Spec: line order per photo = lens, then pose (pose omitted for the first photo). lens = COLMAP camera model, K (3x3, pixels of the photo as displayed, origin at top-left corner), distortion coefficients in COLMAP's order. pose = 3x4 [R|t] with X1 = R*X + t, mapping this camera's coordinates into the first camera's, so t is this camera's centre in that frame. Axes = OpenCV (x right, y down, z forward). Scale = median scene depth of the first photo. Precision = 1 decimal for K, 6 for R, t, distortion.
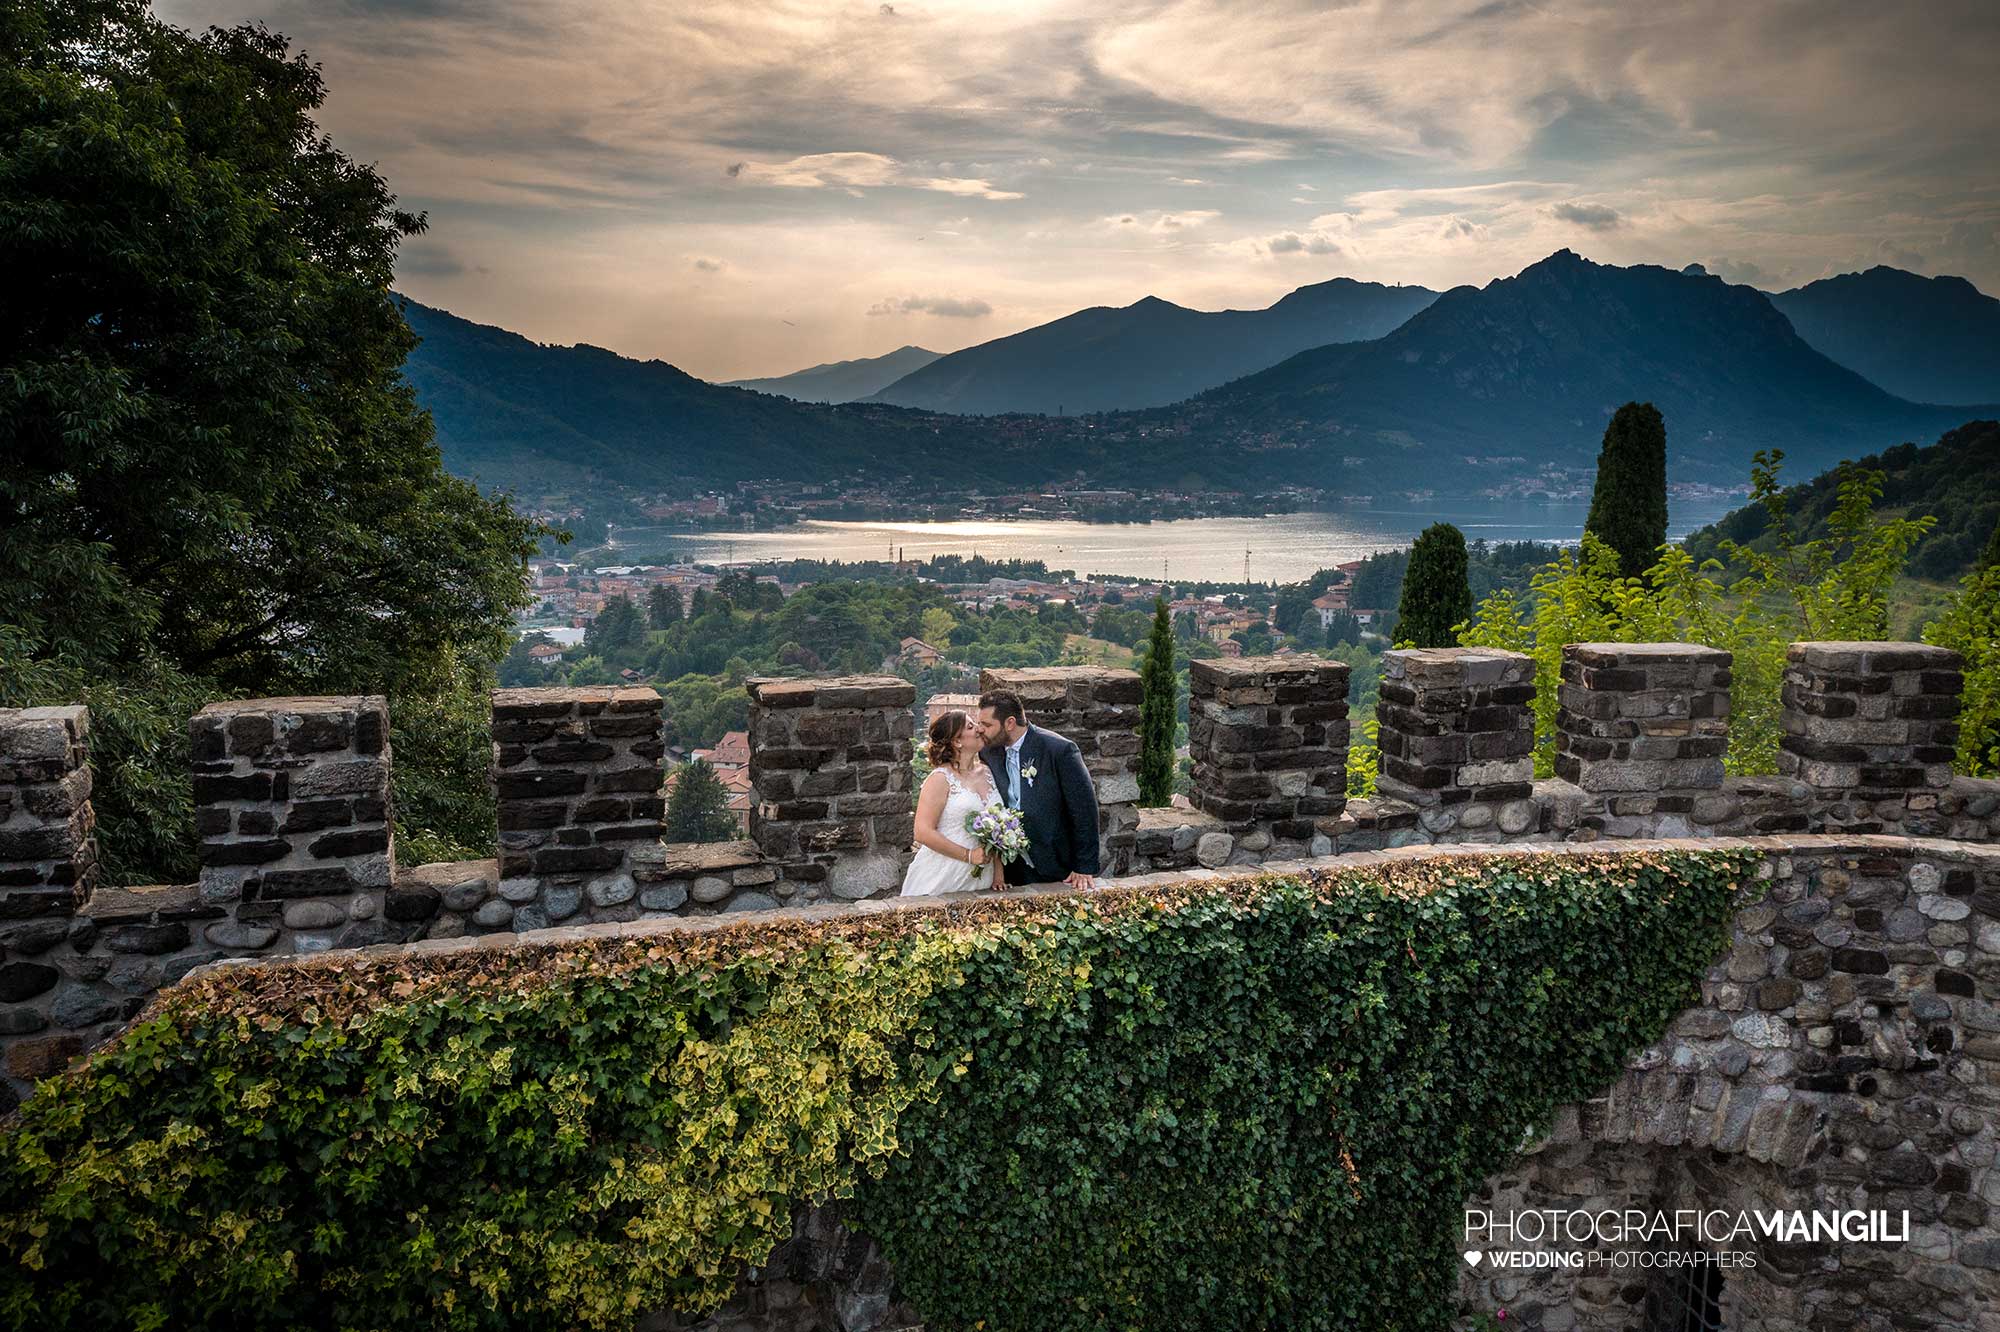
lens RADIAL K [[1637.1, 0, 1000.0], [0, 1637.1, 666.0], [0, 0, 1]] dist [-0.004702, -0.003876]
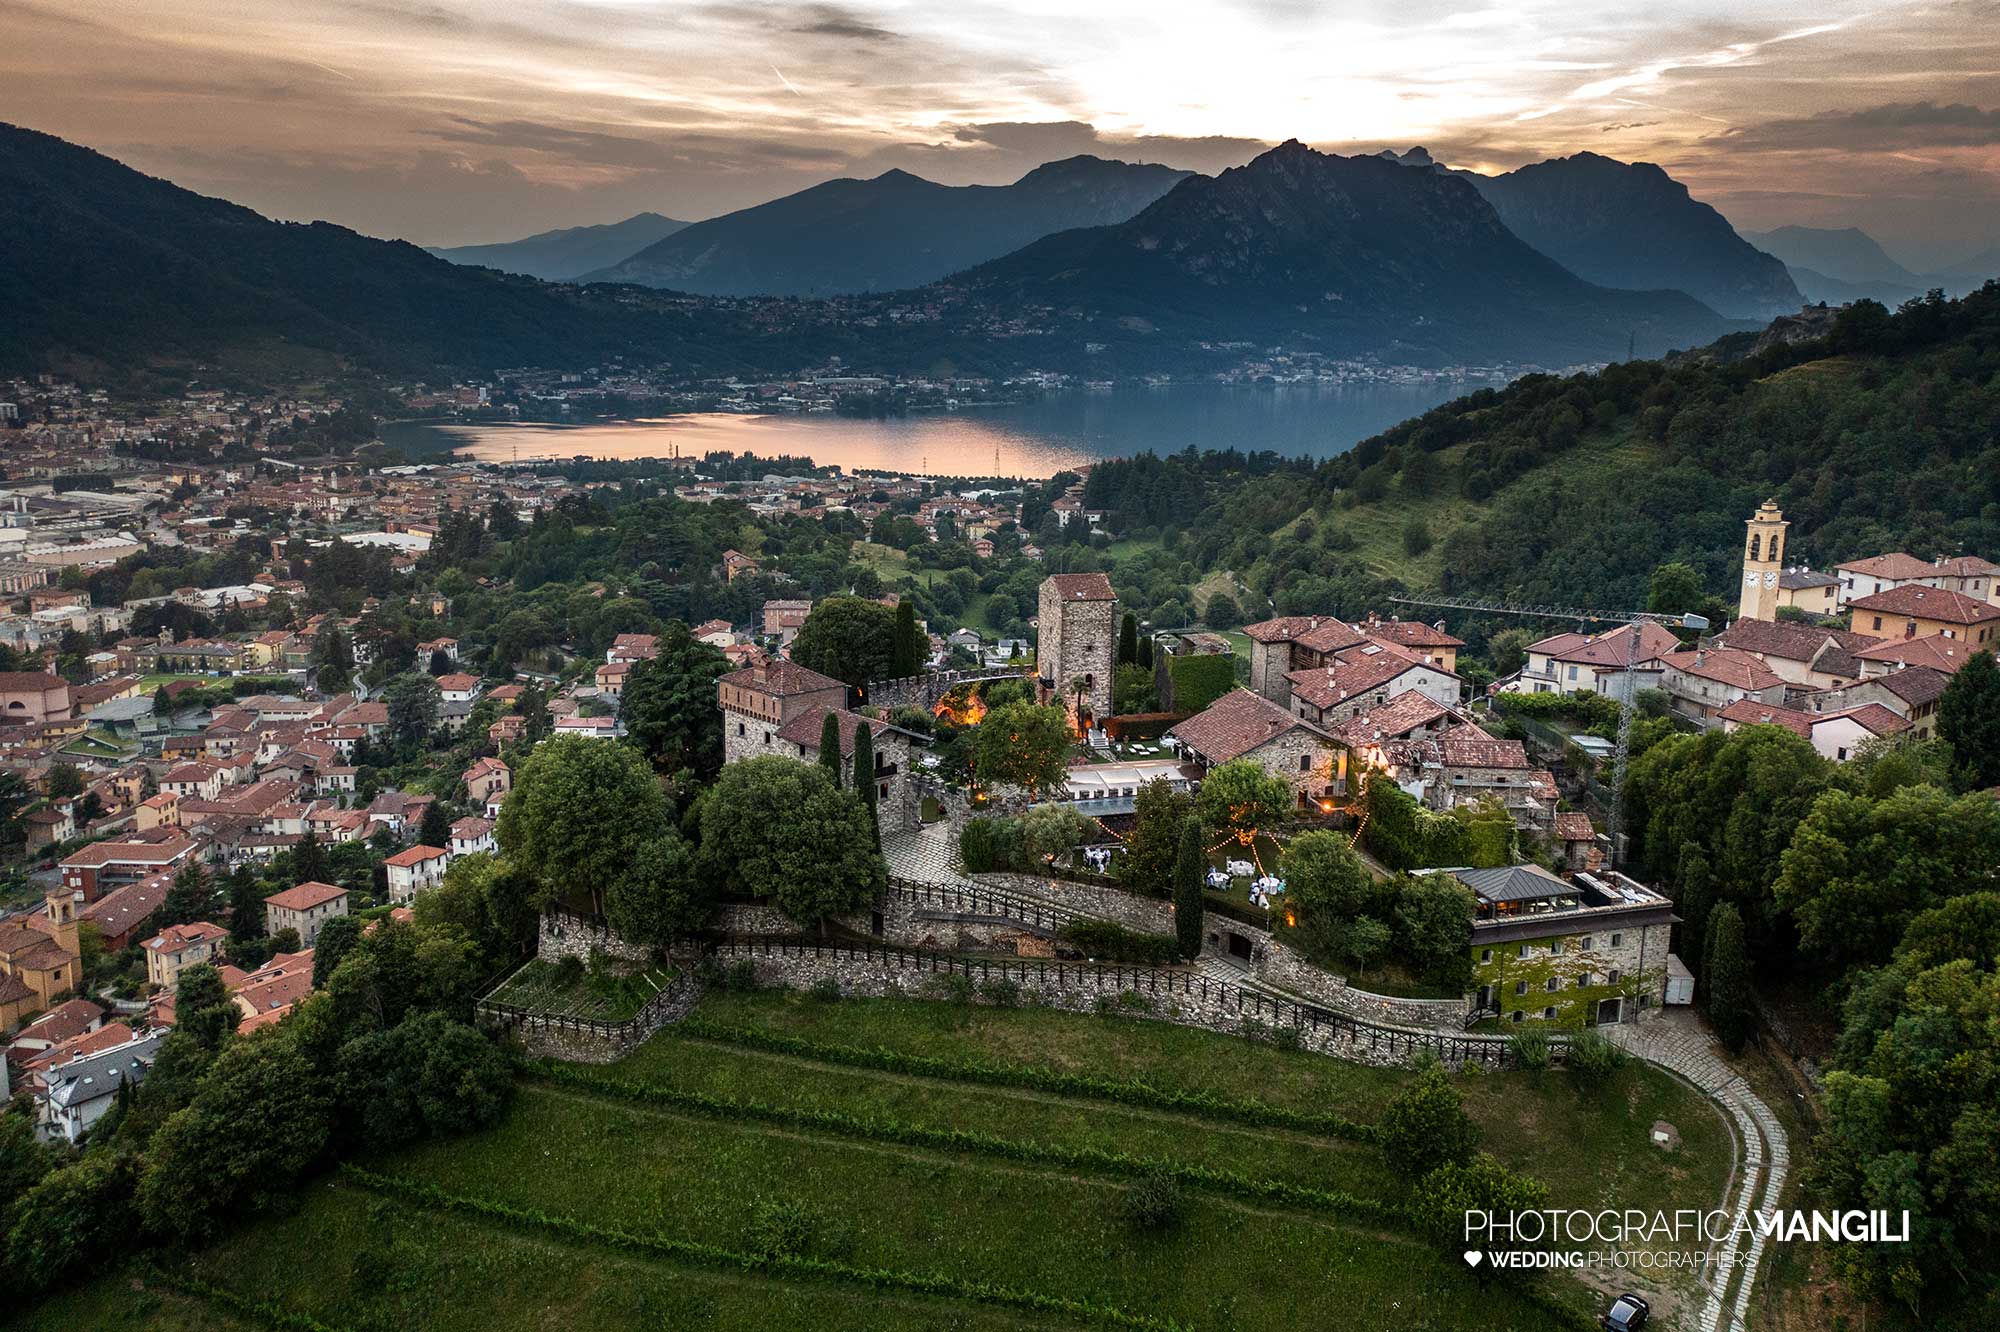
lens RADIAL K [[2117.4, 0, 992.3], [0, 2117.4, 694.7], [0, 0, 1]] dist [0.005433, 0.032915]
pose [[0.989111, -0.029716, 0.144142, -0.060823], [0.016437, 0.995581, 0.092456, -0.034641], [-0.146253, -0.089080, 0.985228, -0.408028]]
